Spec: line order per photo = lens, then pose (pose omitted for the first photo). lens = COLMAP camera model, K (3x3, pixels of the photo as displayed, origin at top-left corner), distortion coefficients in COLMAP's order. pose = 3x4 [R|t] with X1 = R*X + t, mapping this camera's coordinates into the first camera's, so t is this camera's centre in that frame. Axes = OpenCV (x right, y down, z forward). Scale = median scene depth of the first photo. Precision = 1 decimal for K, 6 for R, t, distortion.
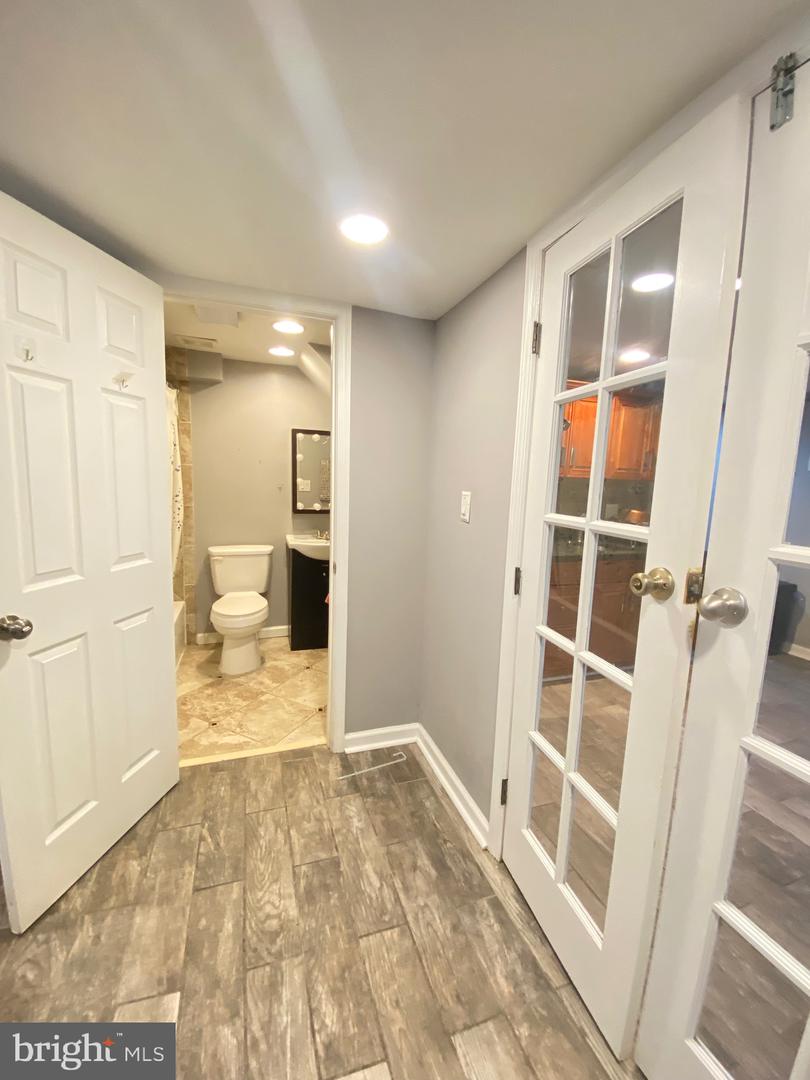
lens RADIAL K [[441.7, 0, 405.0], [0, 441.7, 540.0], [0, 0, 1]] dist [0.024606, -0.022722]
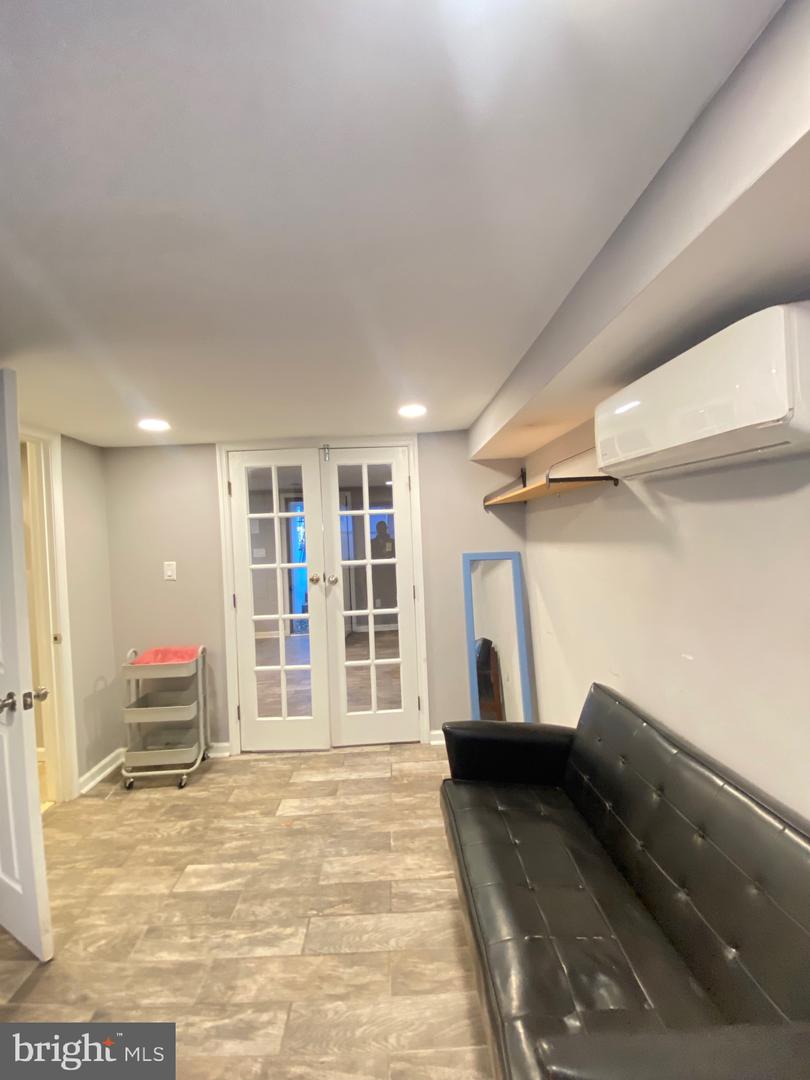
lens RADIAL K [[441.7, 0, 405.0], [0, 441.7, 540.0], [0, 0, 1]] dist [0.024606, -0.022722]
pose [[0.303335, -0.062594, 0.950826, -1.458608], [0.181260, 0.983411, 0.006913, -0.054591], [-0.935485, 0.170250, 0.309649, -0.428175]]
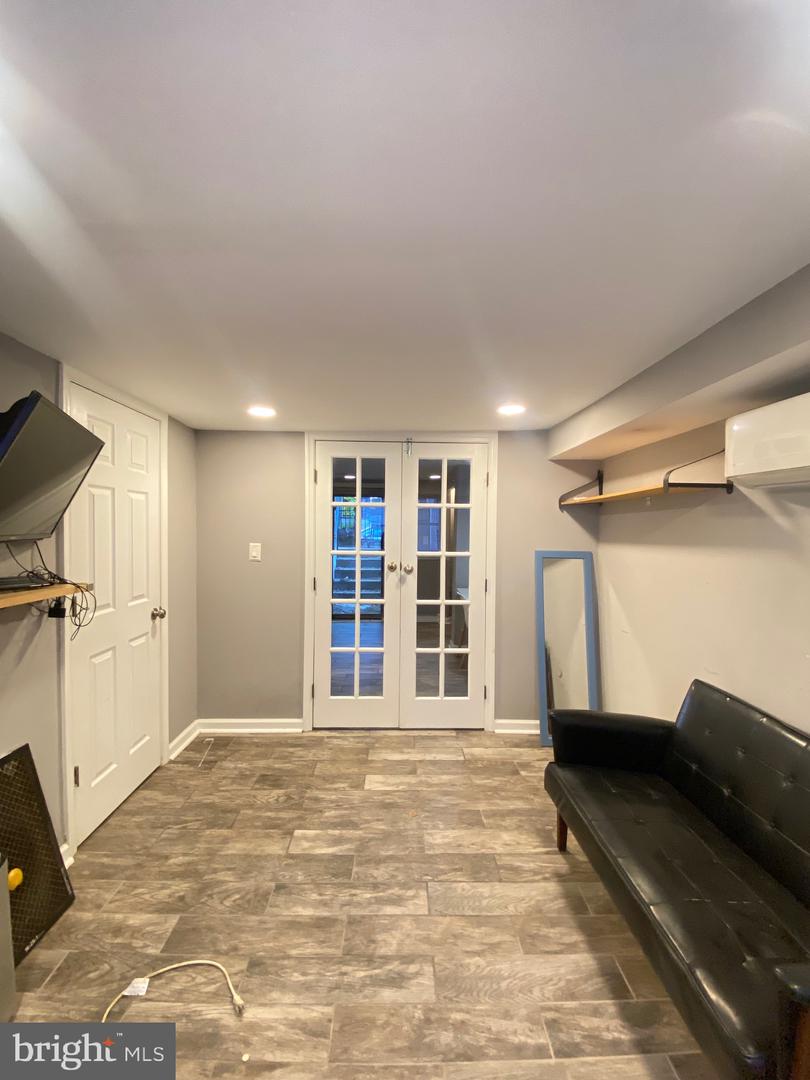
lens RADIAL K [[441.7, 0, 405.0], [0, 441.7, 540.0], [0, 0, 1]] dist [0.024606, -0.022722]
pose [[0.313267, -0.059620, 0.947792, -1.634660], [0.129548, 0.991381, 0.019543, -0.103436], [-0.940787, 0.116662, 0.318290, -0.117134]]
